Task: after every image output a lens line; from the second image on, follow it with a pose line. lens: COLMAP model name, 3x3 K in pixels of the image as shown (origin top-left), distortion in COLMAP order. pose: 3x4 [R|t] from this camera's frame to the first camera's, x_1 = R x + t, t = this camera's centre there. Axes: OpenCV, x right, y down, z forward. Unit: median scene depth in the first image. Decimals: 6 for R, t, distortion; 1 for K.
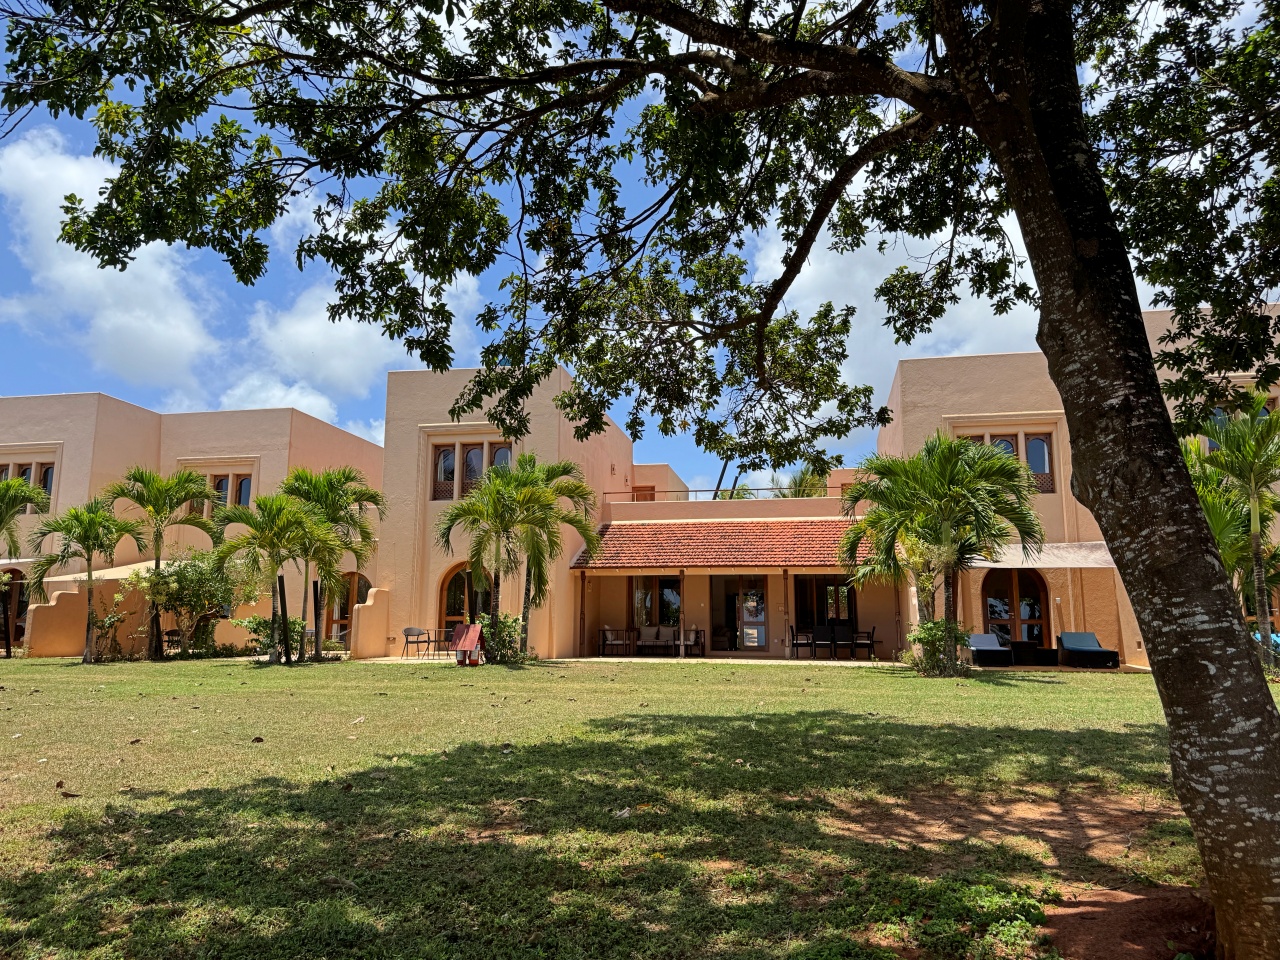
lens RADIAL K [[912.6, 0, 640.0], [0, 912.6, 480.0], [0, 0, 1]] dist [0.002677, 0.000758]
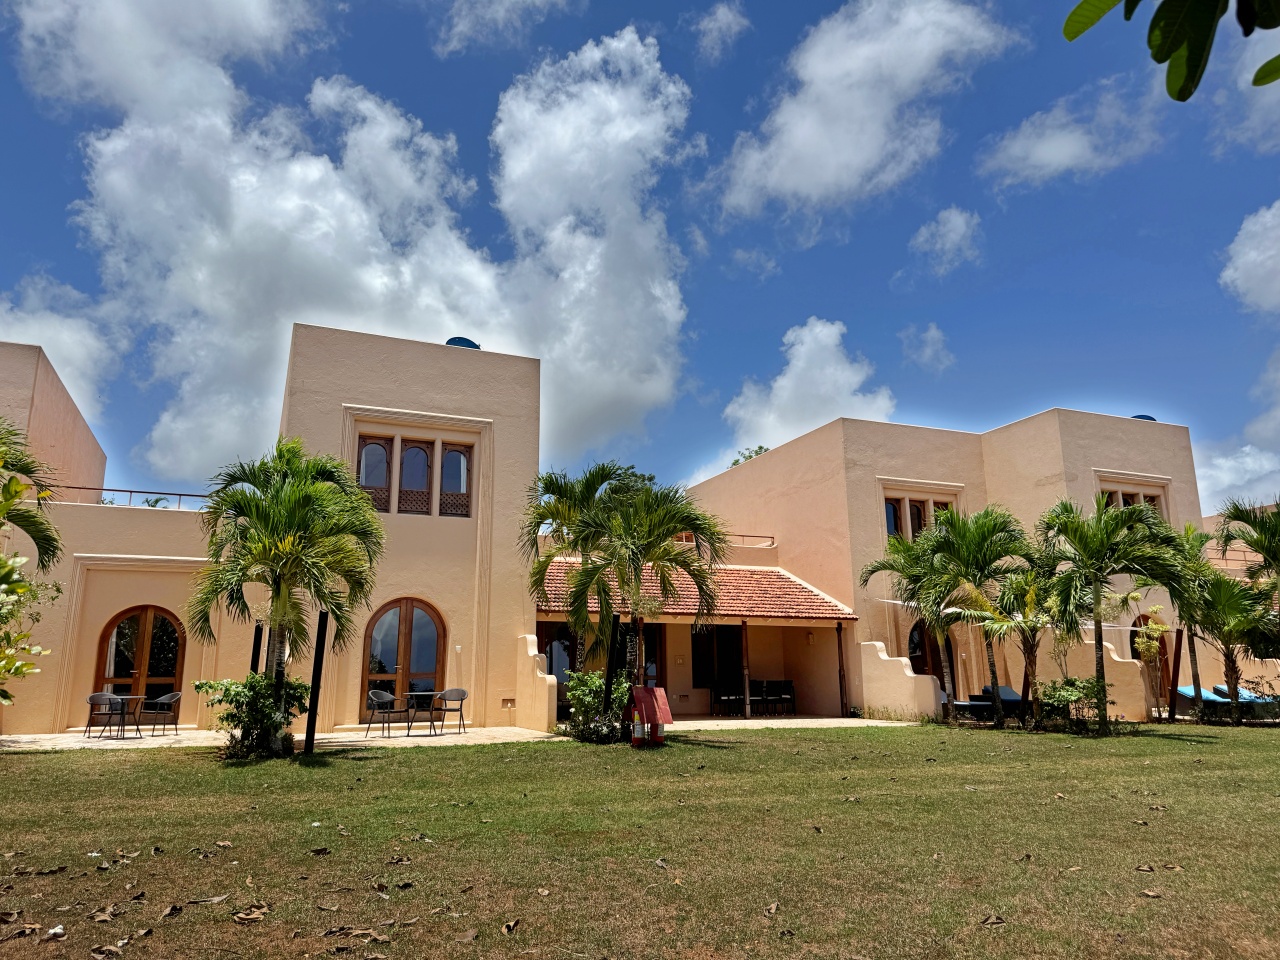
lens RADIAL K [[912.6, 0, 640.0], [0, 912.6, 480.0], [0, 0, 1]] dist [0.002677, 0.000758]
pose [[0.818739, 0.109436, 0.563641, -0.517885], [-0.085511, 0.993961, -0.068773, 0.031368], [-0.567763, 0.008110, 0.823152, 0.307176]]
